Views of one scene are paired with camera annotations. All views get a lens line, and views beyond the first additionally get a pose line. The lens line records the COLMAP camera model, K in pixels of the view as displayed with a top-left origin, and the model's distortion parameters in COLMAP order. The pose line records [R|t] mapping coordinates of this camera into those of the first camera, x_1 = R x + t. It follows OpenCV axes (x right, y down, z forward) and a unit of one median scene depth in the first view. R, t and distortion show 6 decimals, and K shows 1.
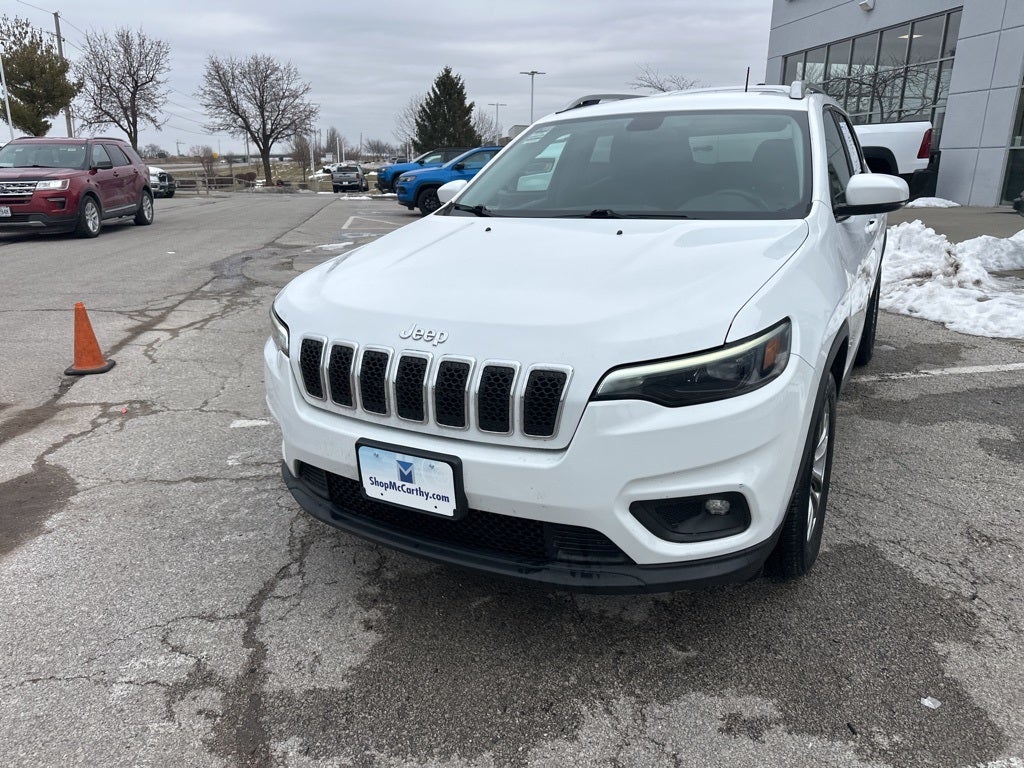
lens RADIAL K [[724.0, 0, 511.0], [0, 724.0, 374.6], [0, 0, 1]] dist [0.033524, -0.038583]
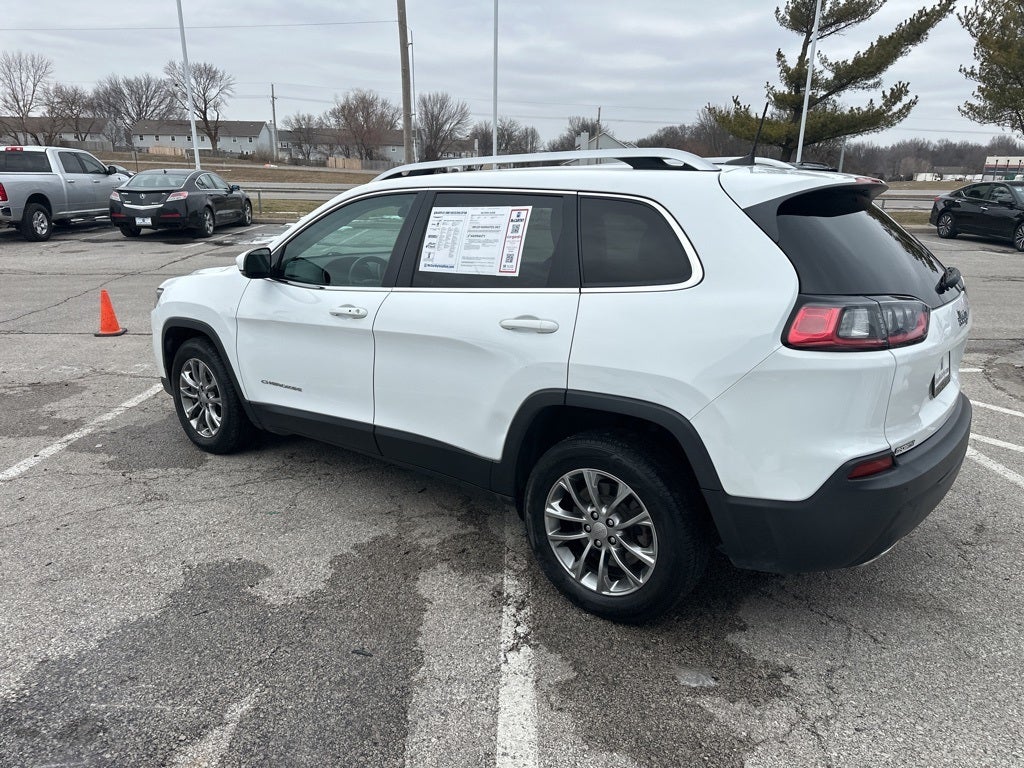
lens RADIAL K [[719.7, 0, 509.9], [0, 719.7, 384.3], [0, 0, 1]] dist [0.040921, -0.043494]
pose [[-0.169462, 0.277930, -0.945535, 1.953743], [-0.285194, 0.904533, 0.316992, -0.677388], [0.943370, 0.323379, -0.074020, 1.824561]]
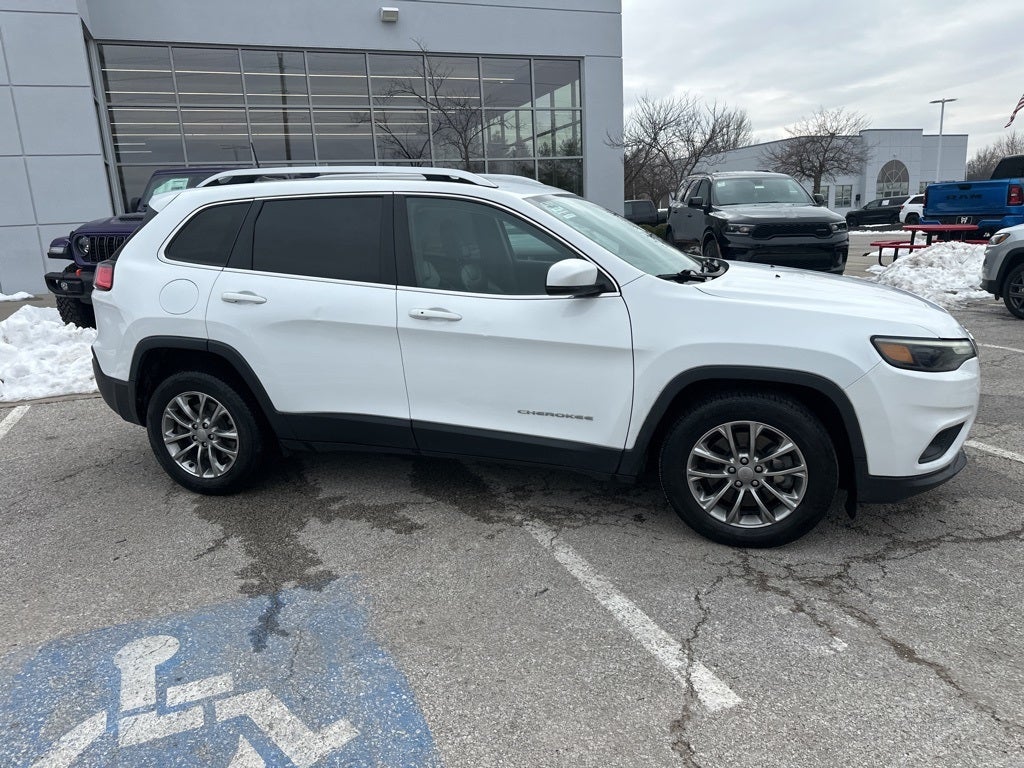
lens RADIAL K [[720.0, 0, 508.8], [0, 720.0, 384.2], [0, 0, 1]] dist [0.034874, -0.040847]
pose [[-0.208956, -0.209344, 0.955255, -1.327432], [0.313378, 0.910972, 0.268188, -0.572234], [-0.926354, 0.355396, -0.124749, 1.829744]]
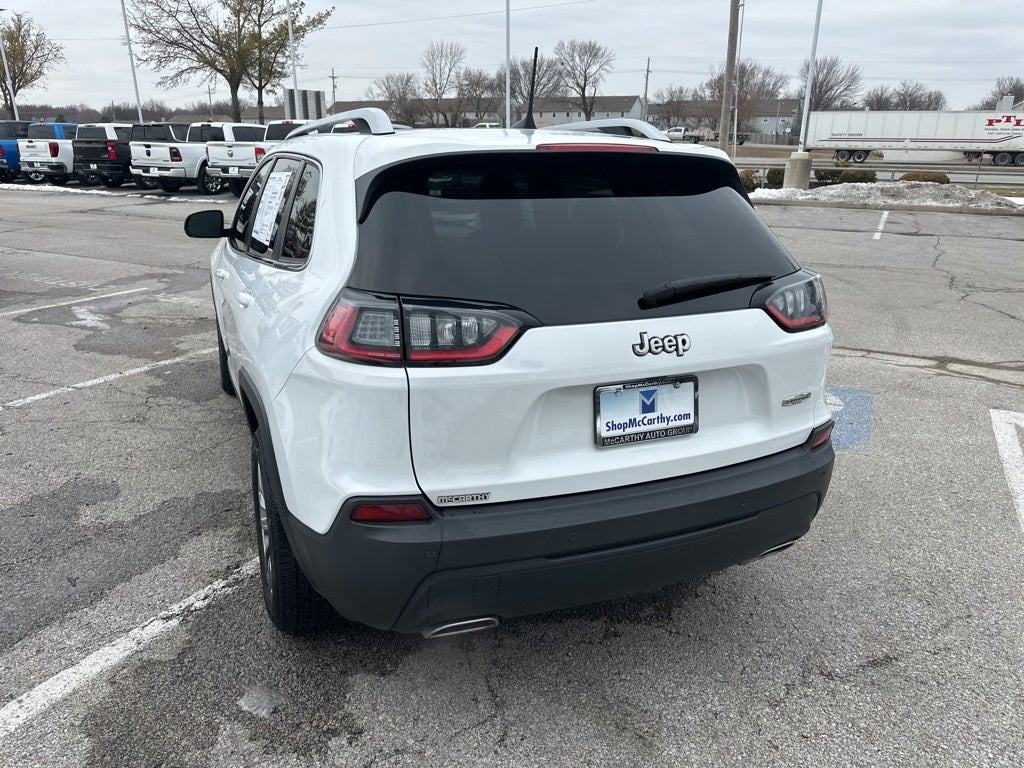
lens RADIAL K [[725.9, 0, 509.8], [0, 725.9, 382.7], [0, 0, 1]] dist [0.025337, -0.029865]
pose [[-0.608768, 0.246839, -0.753971, 1.481013], [-0.228284, 0.855669, 0.464454, -0.896654], [0.759795, 0.454864, -0.464555, 2.588106]]
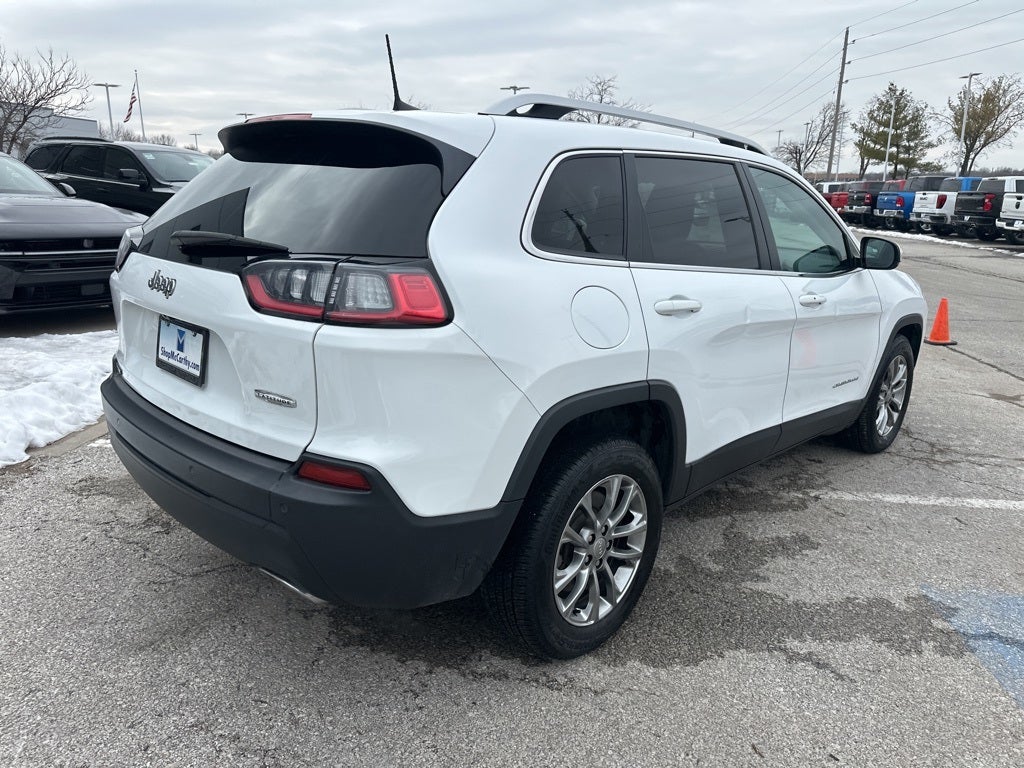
lens RADIAL K [[723.1, 0, 510.7], [0, 723.1, 375.8], [0, 0, 1]] dist [0.029006, -0.034639]
pose [[-0.965970, -0.076819, 0.246985, 0.206644], [0.059048, 0.864171, 0.499721, -0.918470], [-0.251825, 0.497300, -0.830227, 2.982678]]
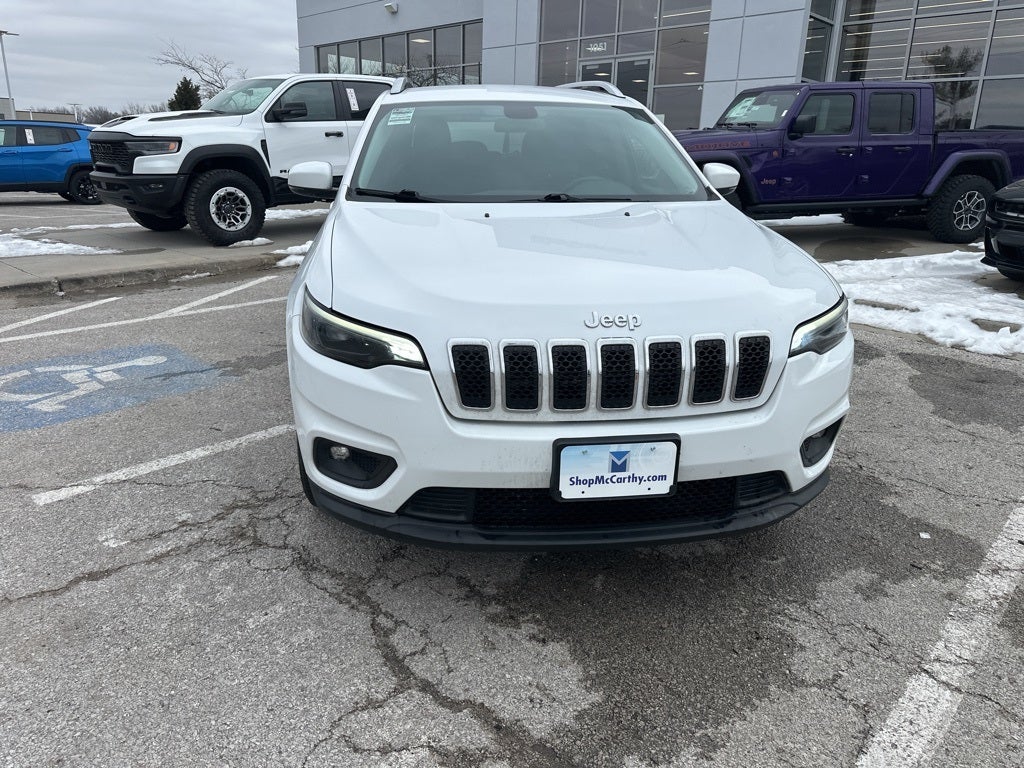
lens RADIAL K [[723.1, 0, 510.7], [0, 723.1, 375.8], [0, 0, 1]] dist [0.029006, -0.034639]
pose [[0.803619, -0.154469, 0.574748, -0.644247], [0.144053, 0.987499, 0.063983, -0.051479], [-0.577447, 0.031376, 0.815825, 0.223678]]
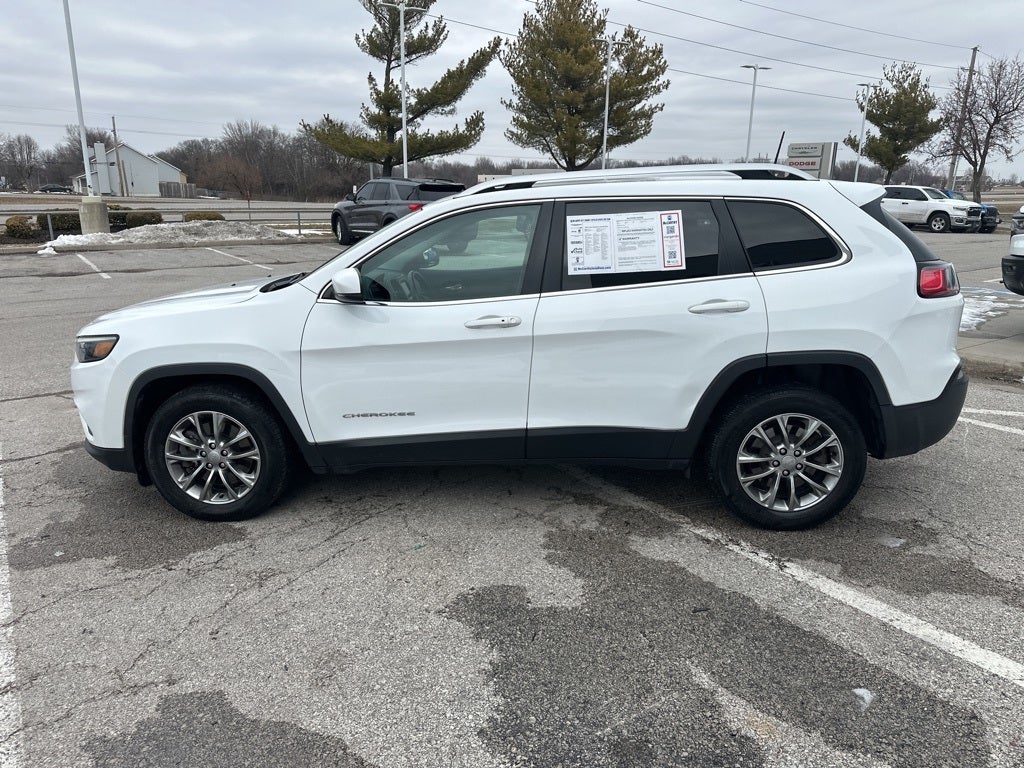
lens RADIAL K [[715.3, 0, 508.3], [0, 715.3, 382.1], [0, 0, 1]] dist [0.057651, -0.068033]
pose [[0.424638, 0.235543, -0.874187, 1.907073], [-0.254949, 0.957600, 0.134176, -0.363924], [0.868725, 0.165897, 0.466684, 0.803912]]
